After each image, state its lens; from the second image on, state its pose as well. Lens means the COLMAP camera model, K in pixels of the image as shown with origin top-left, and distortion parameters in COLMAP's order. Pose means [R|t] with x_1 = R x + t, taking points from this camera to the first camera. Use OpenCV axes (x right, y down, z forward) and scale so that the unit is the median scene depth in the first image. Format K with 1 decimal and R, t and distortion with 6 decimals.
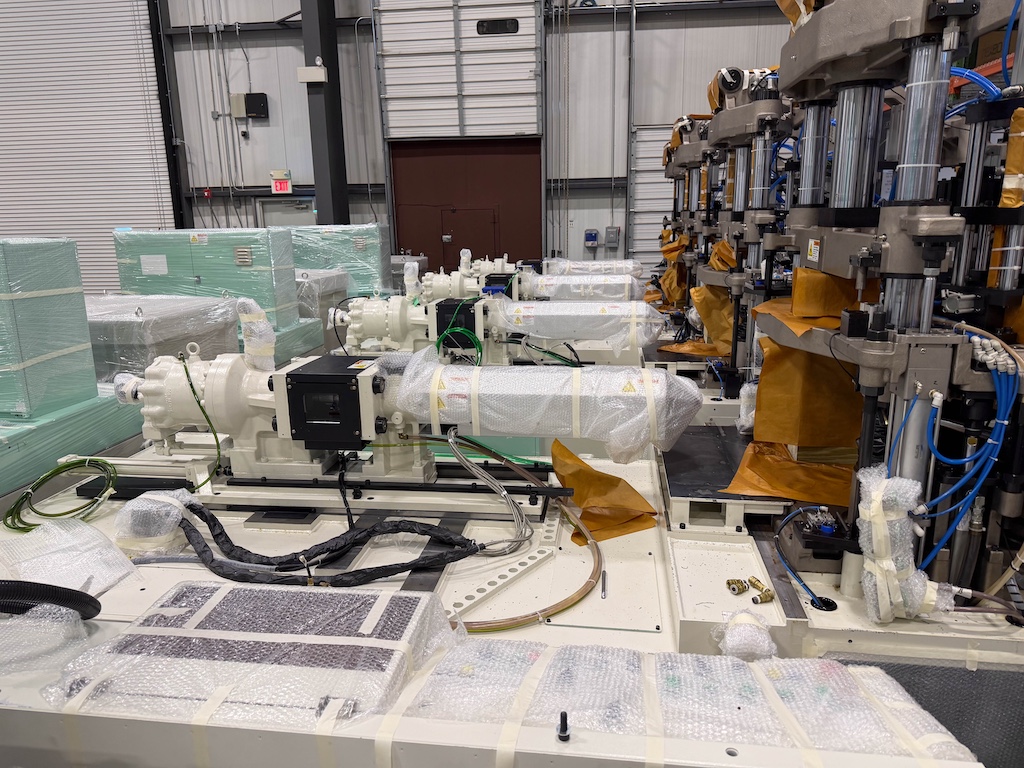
lens RADIAL K [[733.4, 0, 509.3], [0, 733.4, 393.2], [0, 0, 1]] dist [0.036294, -0.034768]
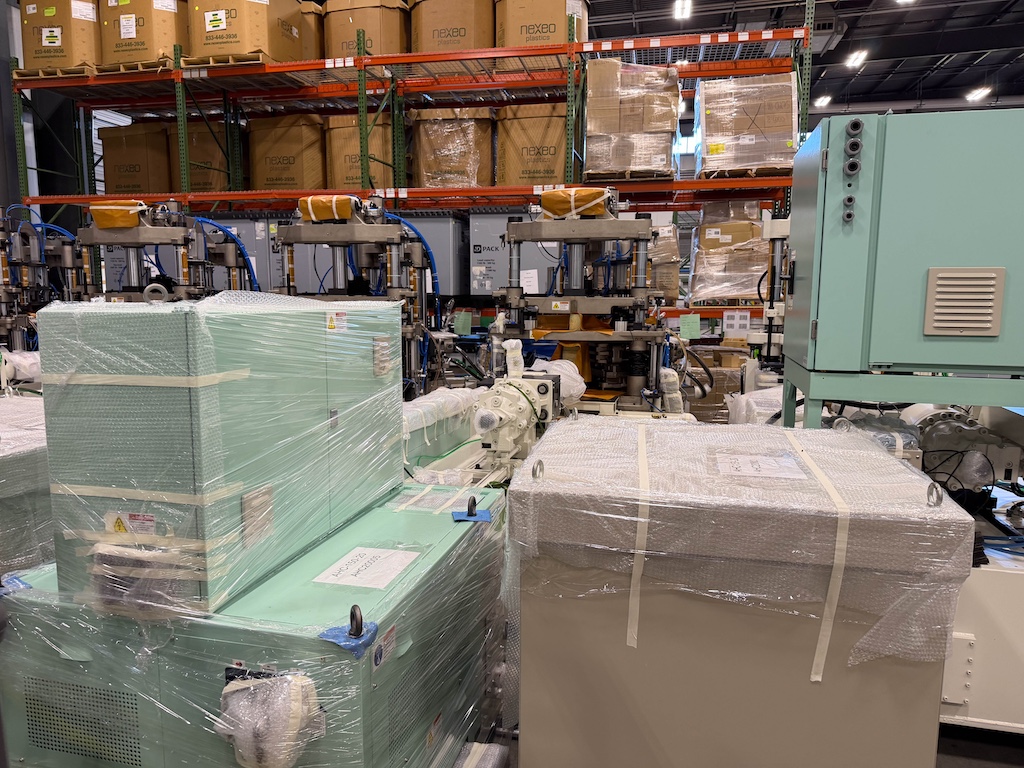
lens RADIAL K [[733.4, 0, 508.5], [0, 733.4, 385.7], [0, 0, 1]] dist [0.036294, -0.034768]
pose [[0.116021, -0.111516, 0.986967, -2.119130], [0.227300, 0.970289, 0.082912, -0.189806], [-0.966889, 0.214718, 0.137921, 0.957966]]
